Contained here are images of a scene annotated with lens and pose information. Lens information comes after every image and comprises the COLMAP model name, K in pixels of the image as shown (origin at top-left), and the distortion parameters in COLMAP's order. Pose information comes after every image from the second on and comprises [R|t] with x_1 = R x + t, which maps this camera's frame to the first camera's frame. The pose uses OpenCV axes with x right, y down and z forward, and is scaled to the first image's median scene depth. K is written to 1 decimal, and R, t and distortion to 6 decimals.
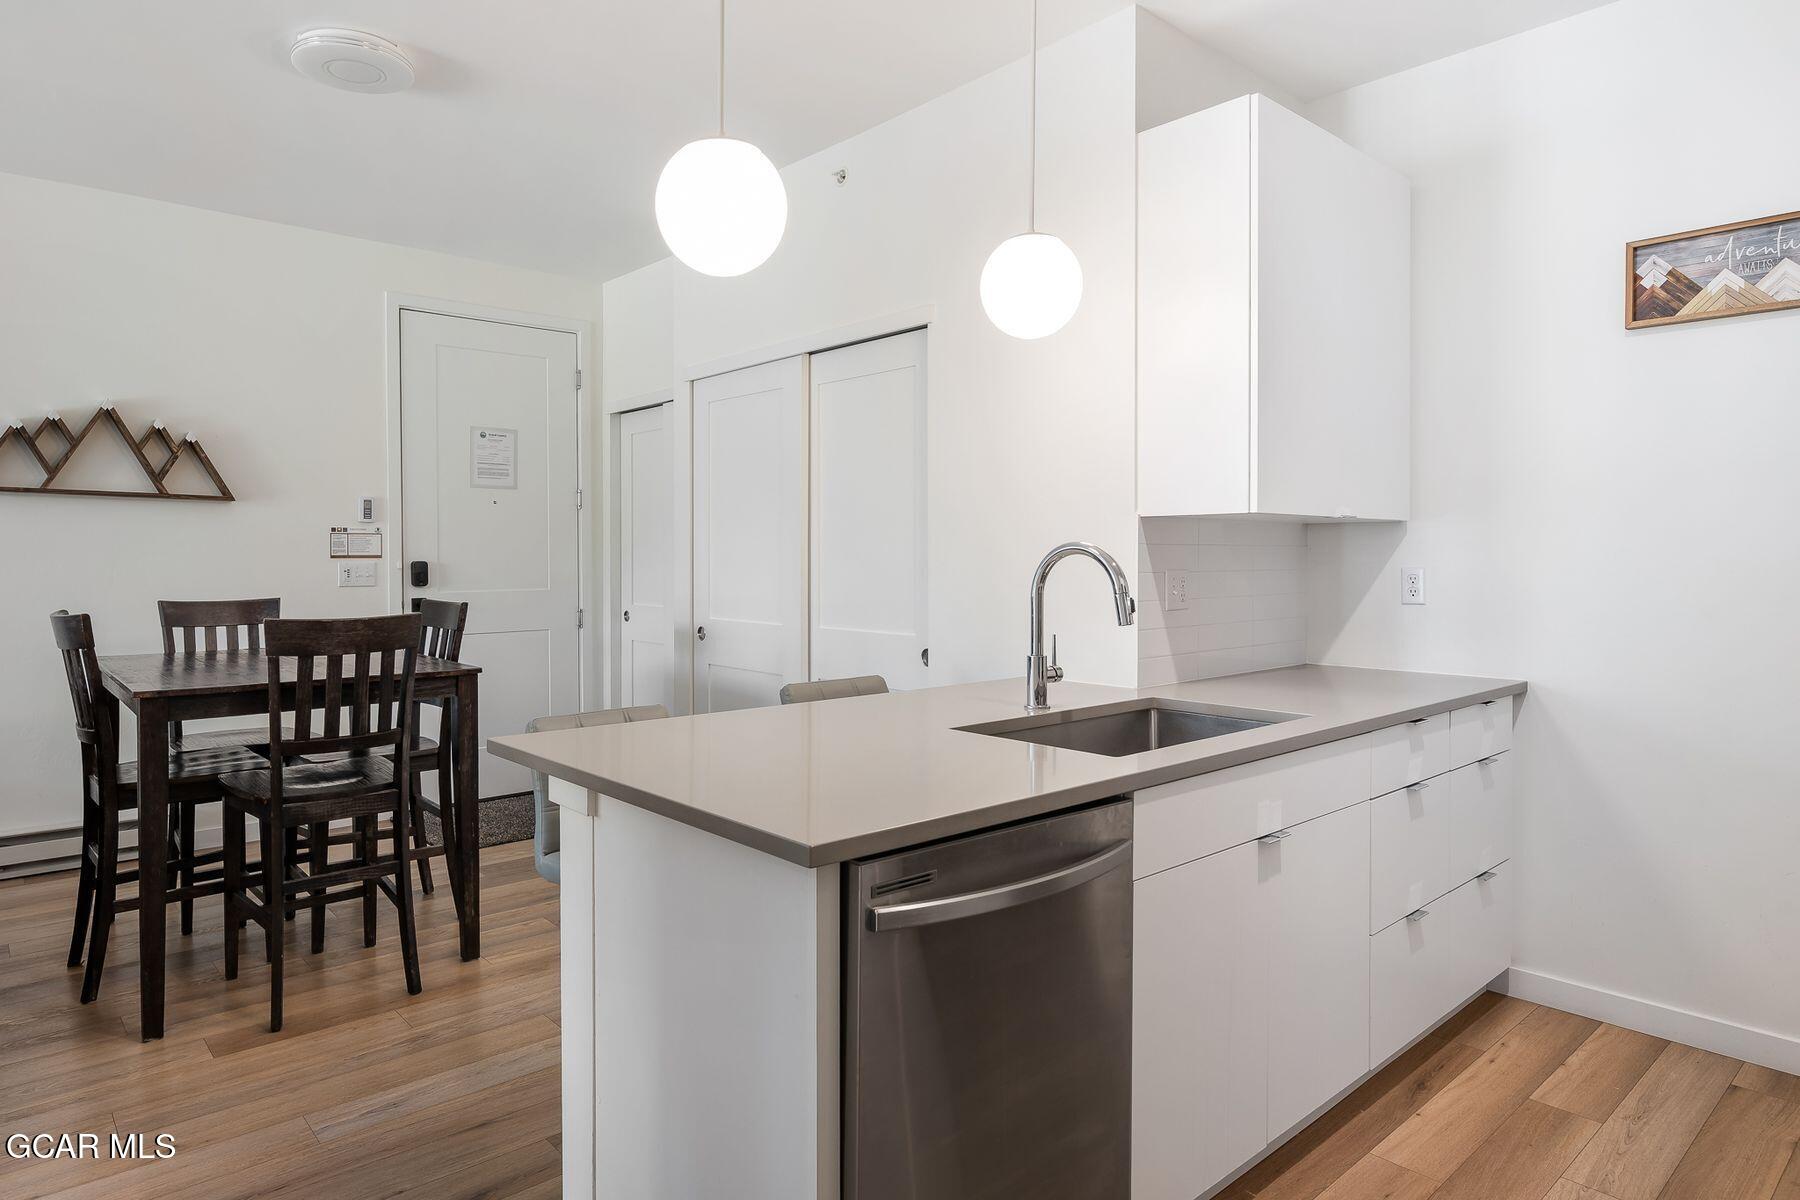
lens RADIAL K [[1040.0, 0, 820.9], [0, 1040.0, 564.9], [0, 0, 1]] dist [-0.005302, 0.001459]
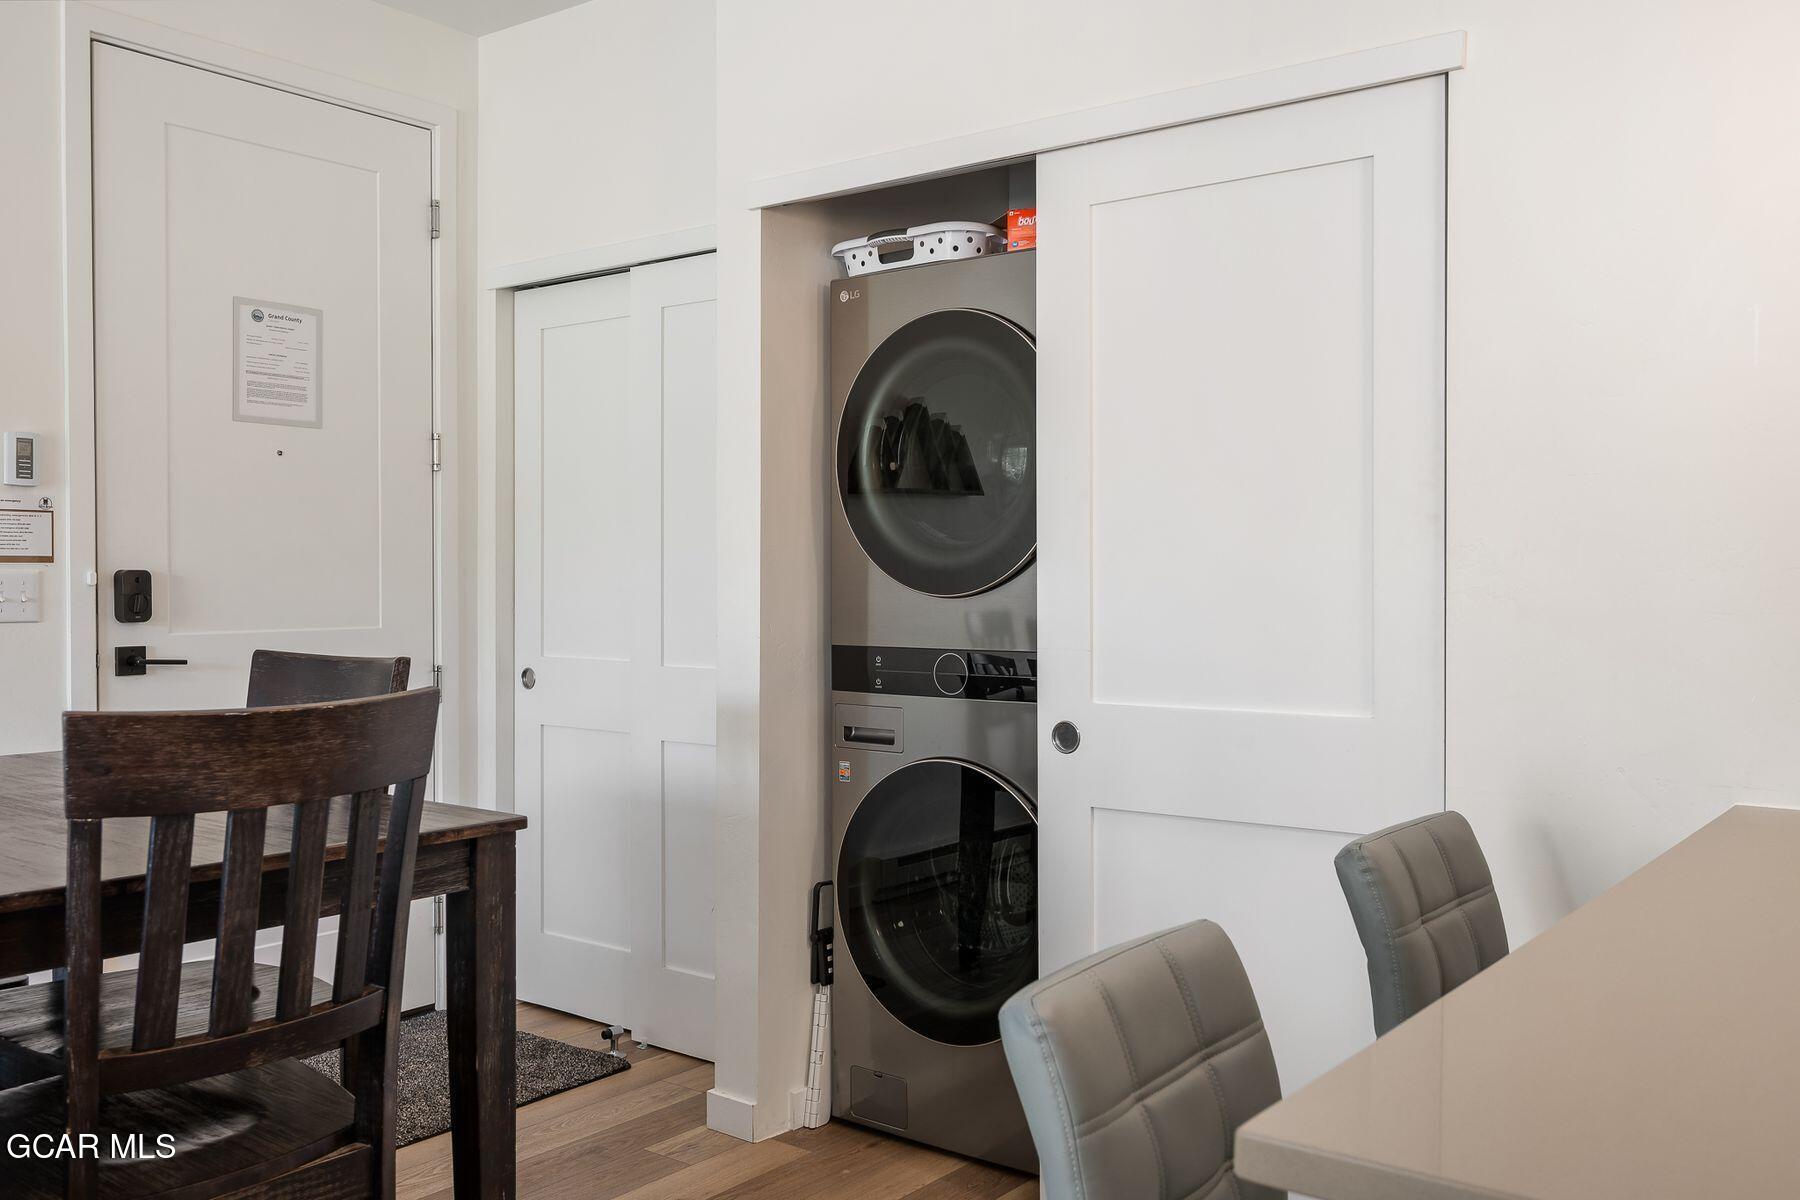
lens RADIAL K [[1540.8, 0, 885.4], [0, 1540.8, 601.1], [0, 0, 1]] dist [-0.031353, 0.028946]
pose [[0.976378, 0.000677, 0.216070, -0.229132], [-0.002119, 0.999977, 0.006441, 0.006402], [-0.216061, -0.006746, 0.976357, 0.267531]]
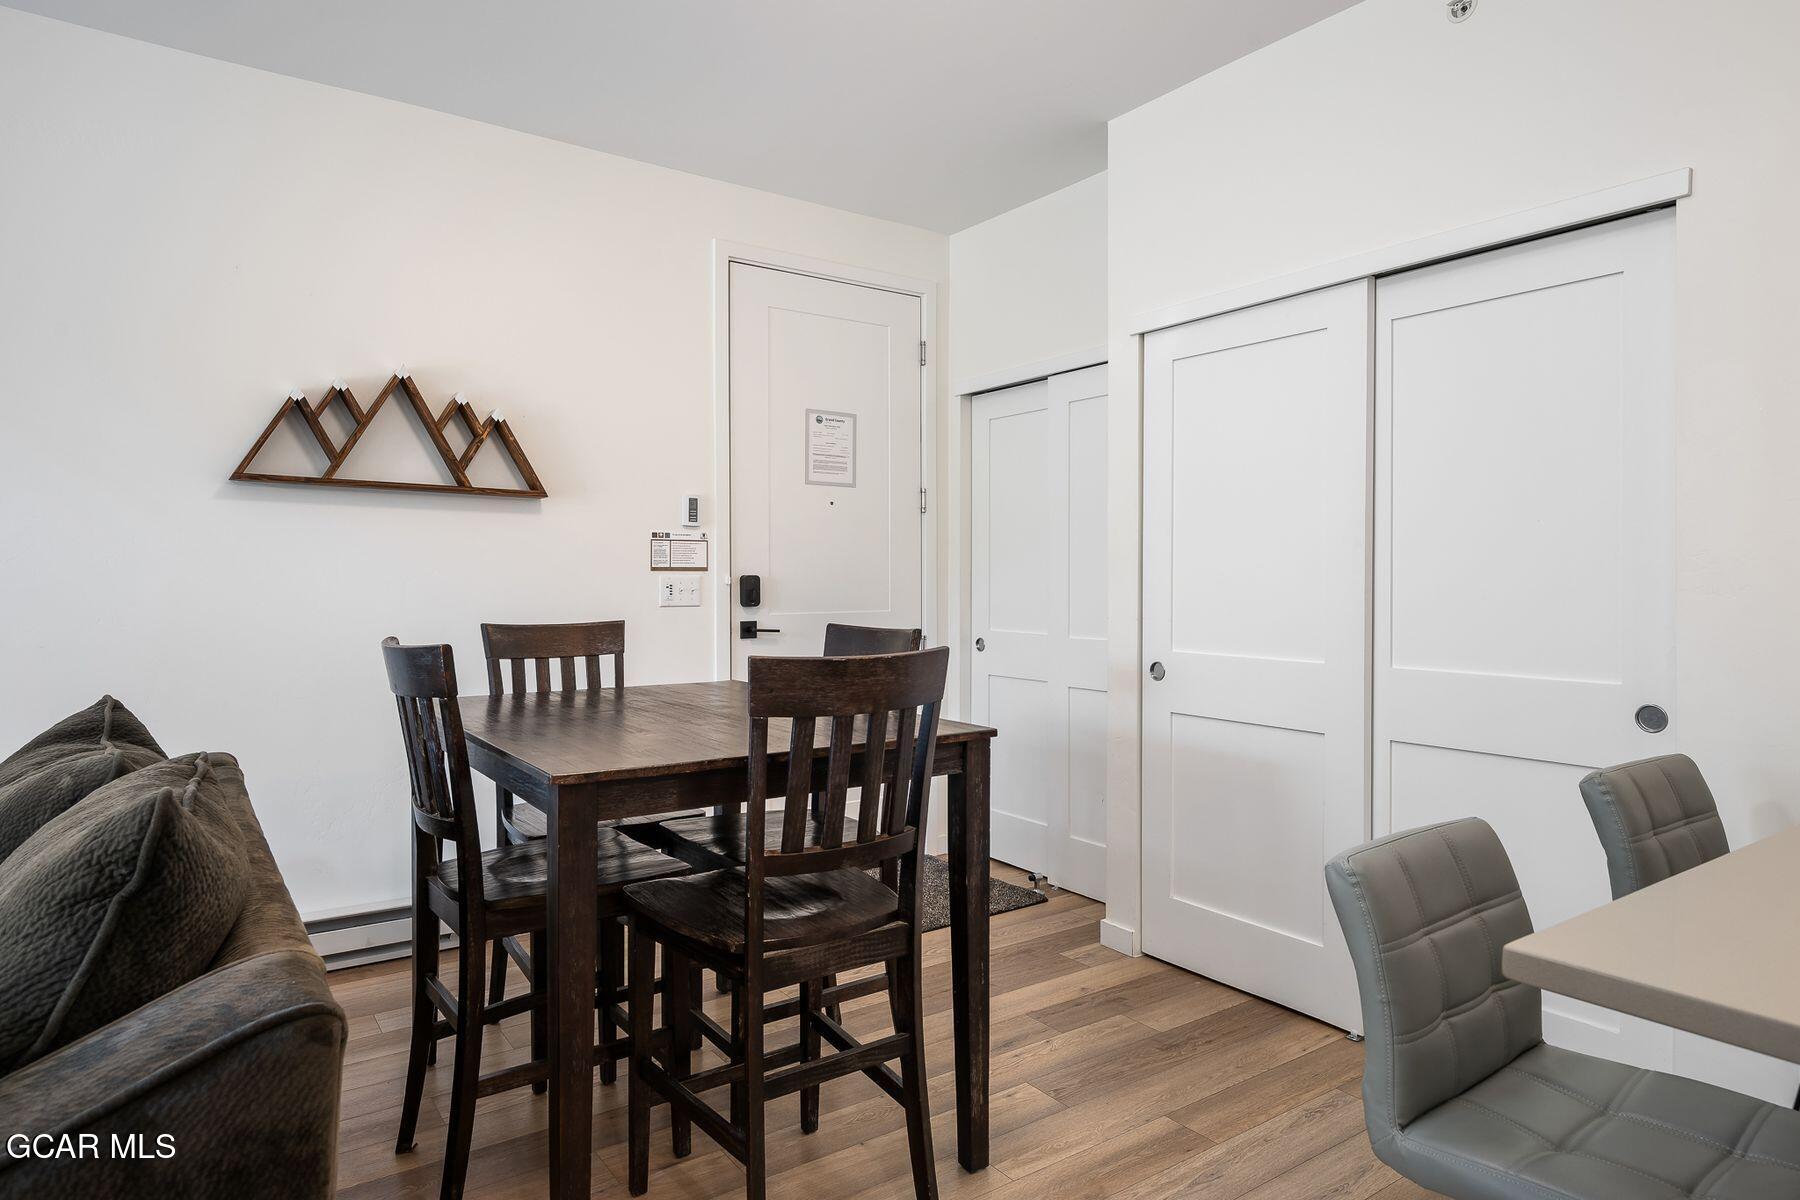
lens RADIAL K [[1040.0, 0, 883.6], [0, 1040.0, 582.2], [0, 0, 1]] dist [-0.005302, 0.001459]
pose [[0.996079, 0.003186, -0.088414, -0.244017], [-0.003661, 0.999980, -0.005205, 0.006496], [0.088396, 0.005508, 0.996070, 0.239633]]
